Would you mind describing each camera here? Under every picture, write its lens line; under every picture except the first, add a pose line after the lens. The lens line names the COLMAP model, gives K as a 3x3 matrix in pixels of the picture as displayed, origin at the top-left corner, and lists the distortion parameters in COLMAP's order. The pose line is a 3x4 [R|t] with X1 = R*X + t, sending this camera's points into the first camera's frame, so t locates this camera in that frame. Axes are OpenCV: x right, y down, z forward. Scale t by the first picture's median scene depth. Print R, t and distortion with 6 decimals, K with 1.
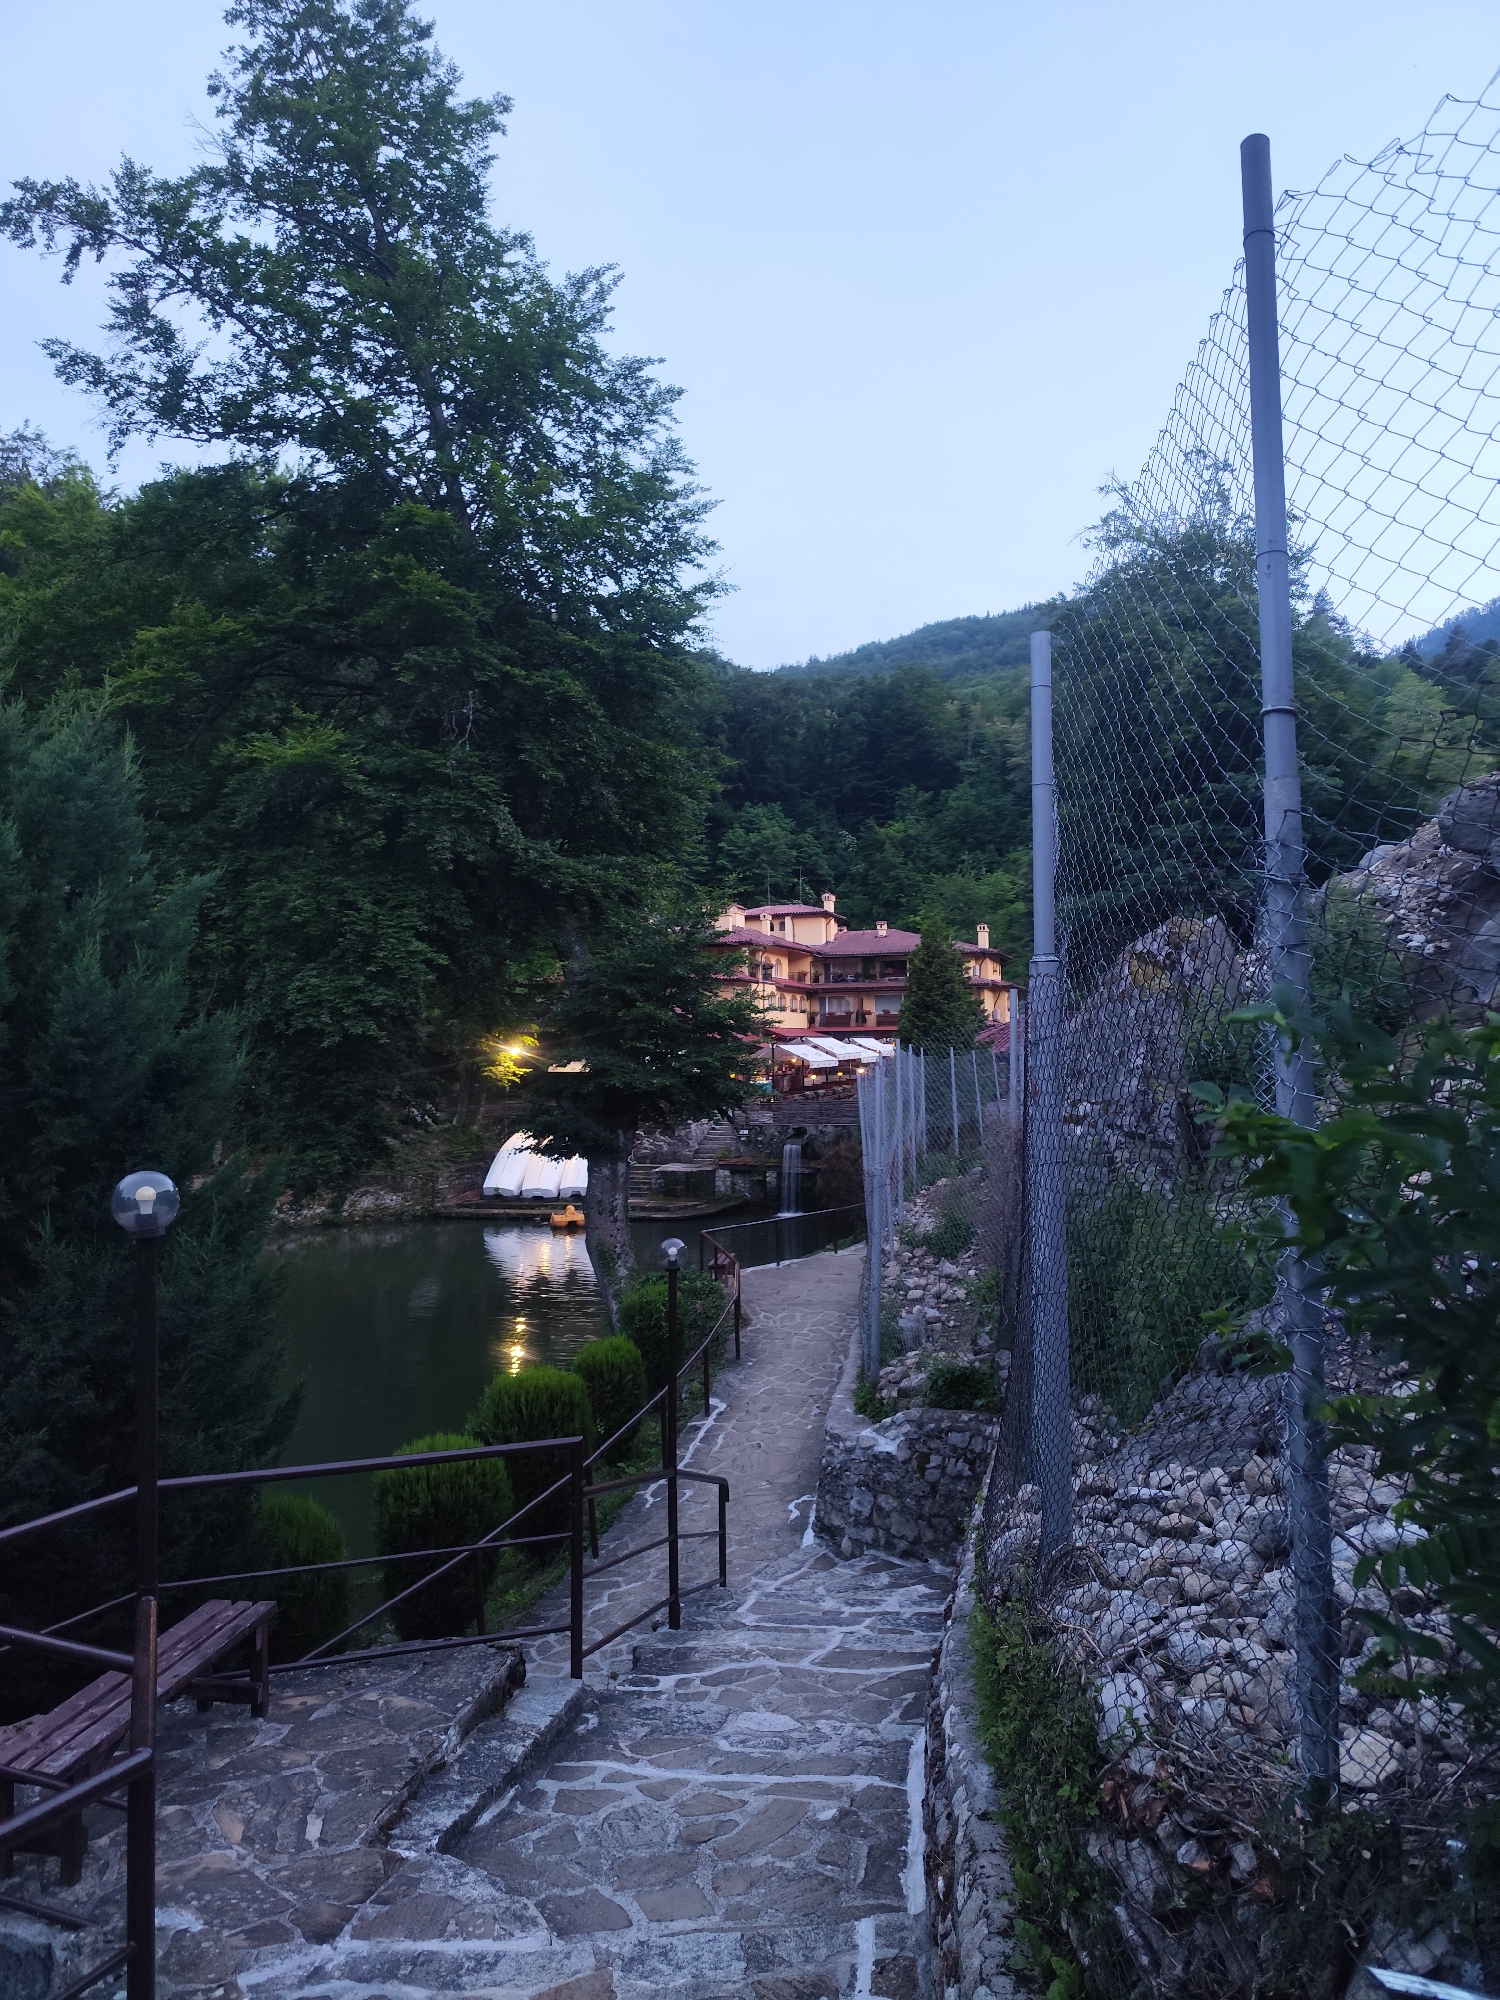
lens RADIAL K [[1350.0, 0, 752.0], [0, 1350.0, 999.5], [0, 0, 1]] dist [0.000590, -0.021095]
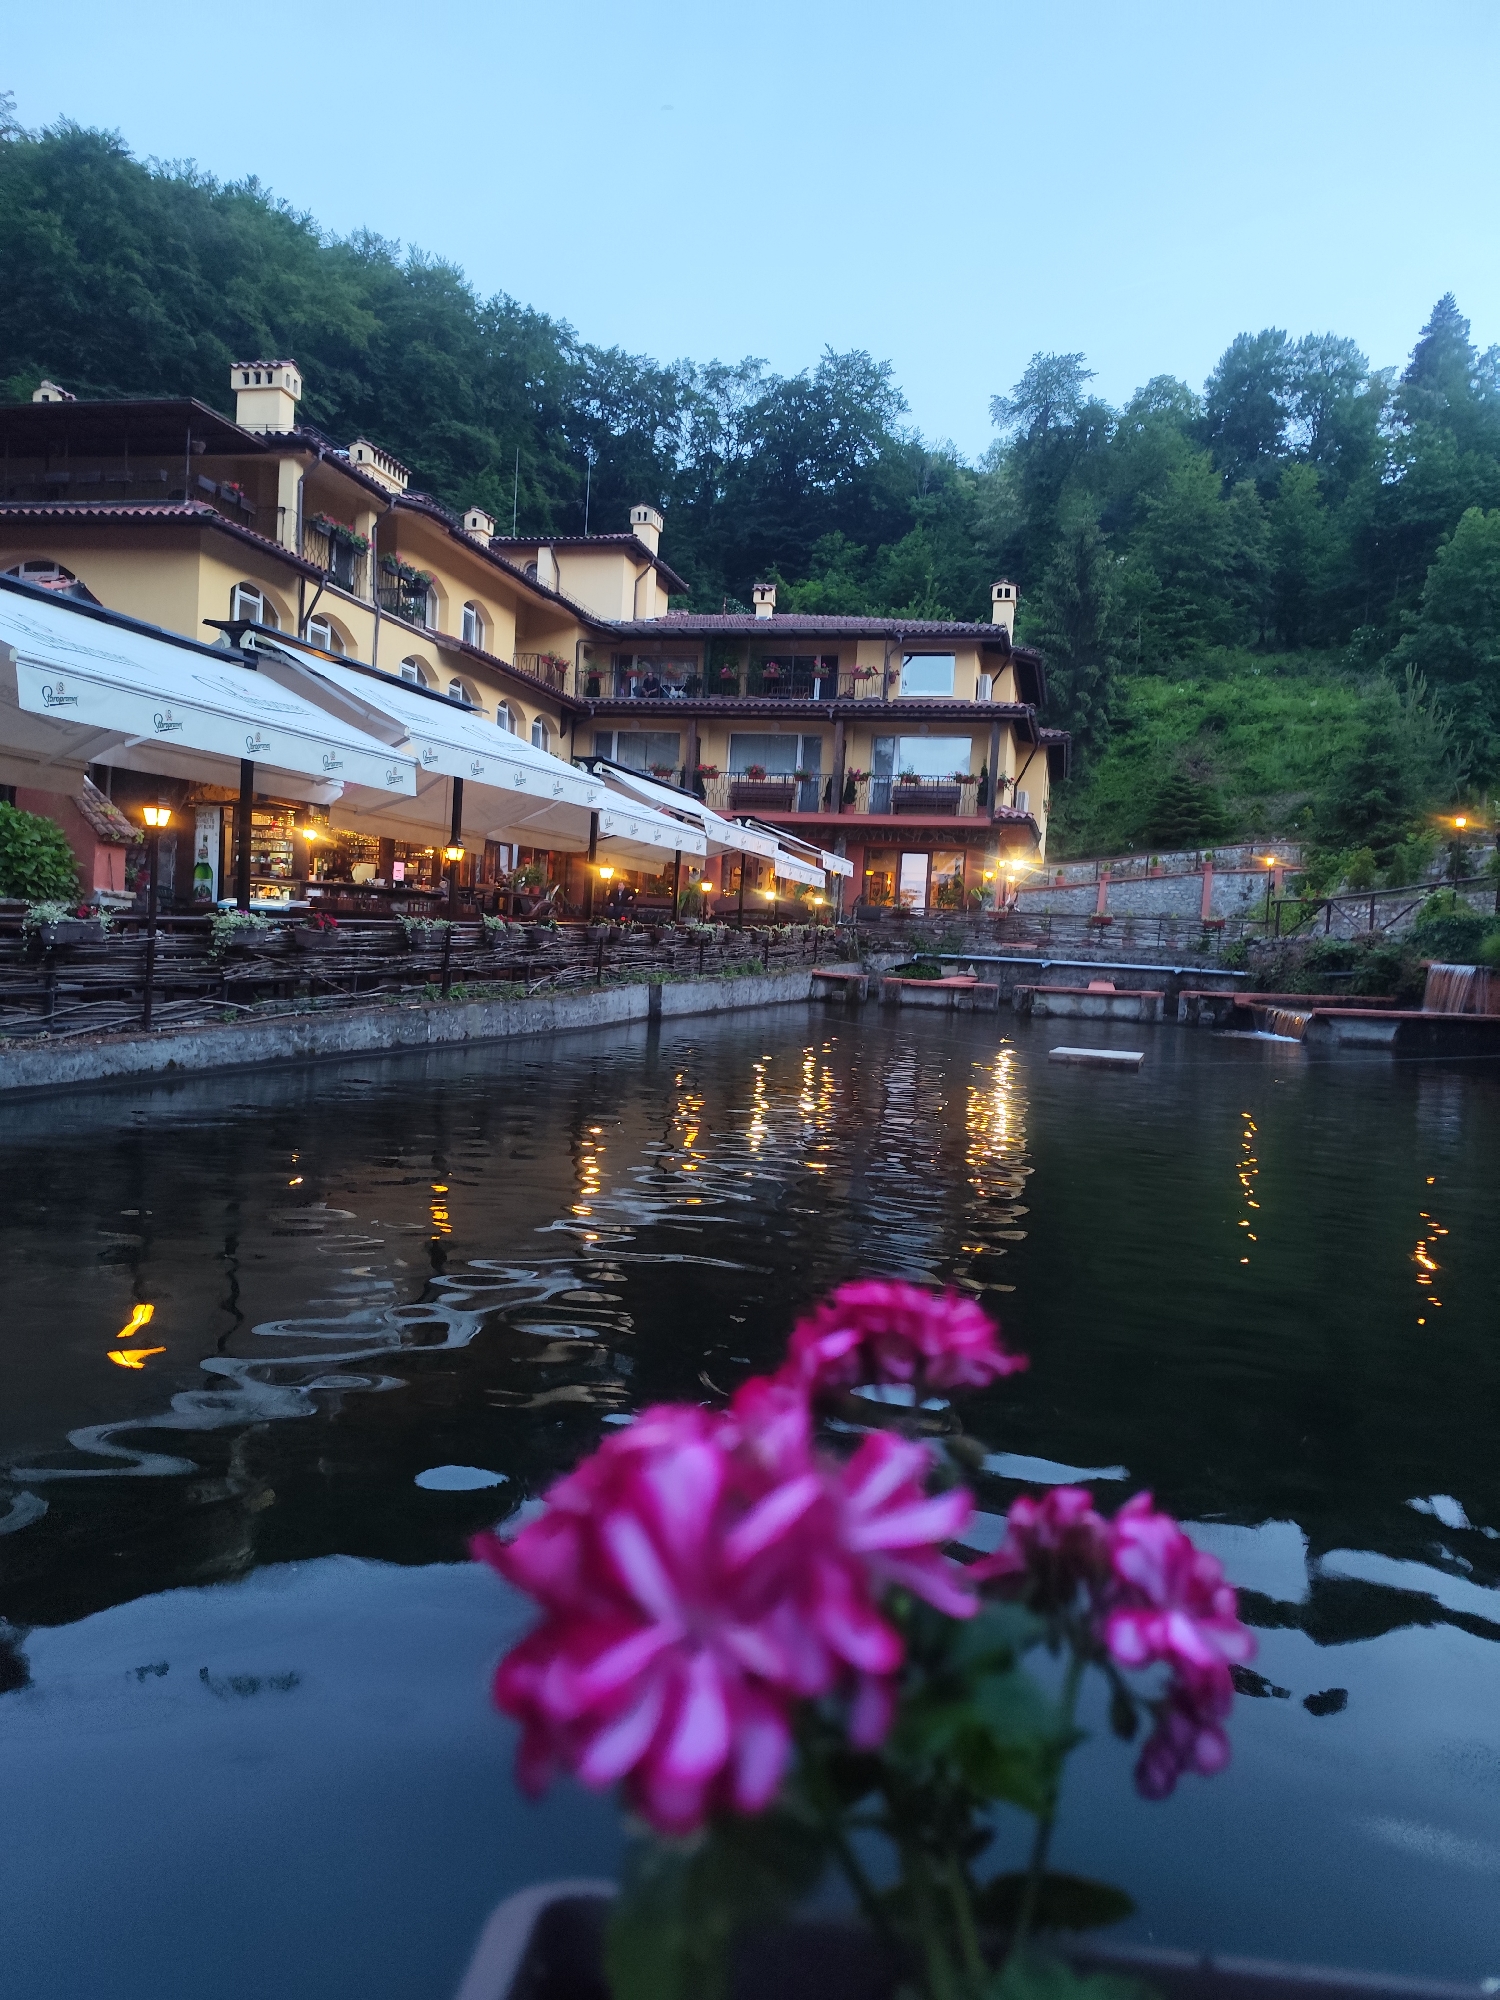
lens RADIAL K [[1350.0, 0, 751.8], [0, 1350.0, 1020.5], [0, 0, 1]] dist [0.000590, -0.021095]
pose [[0.994753, 0.062437, 0.081045, 0.071080], [-0.070179, 0.992857, 0.096488, 0.043507], [-0.074442, -0.101670, 0.992029, 0.604438]]
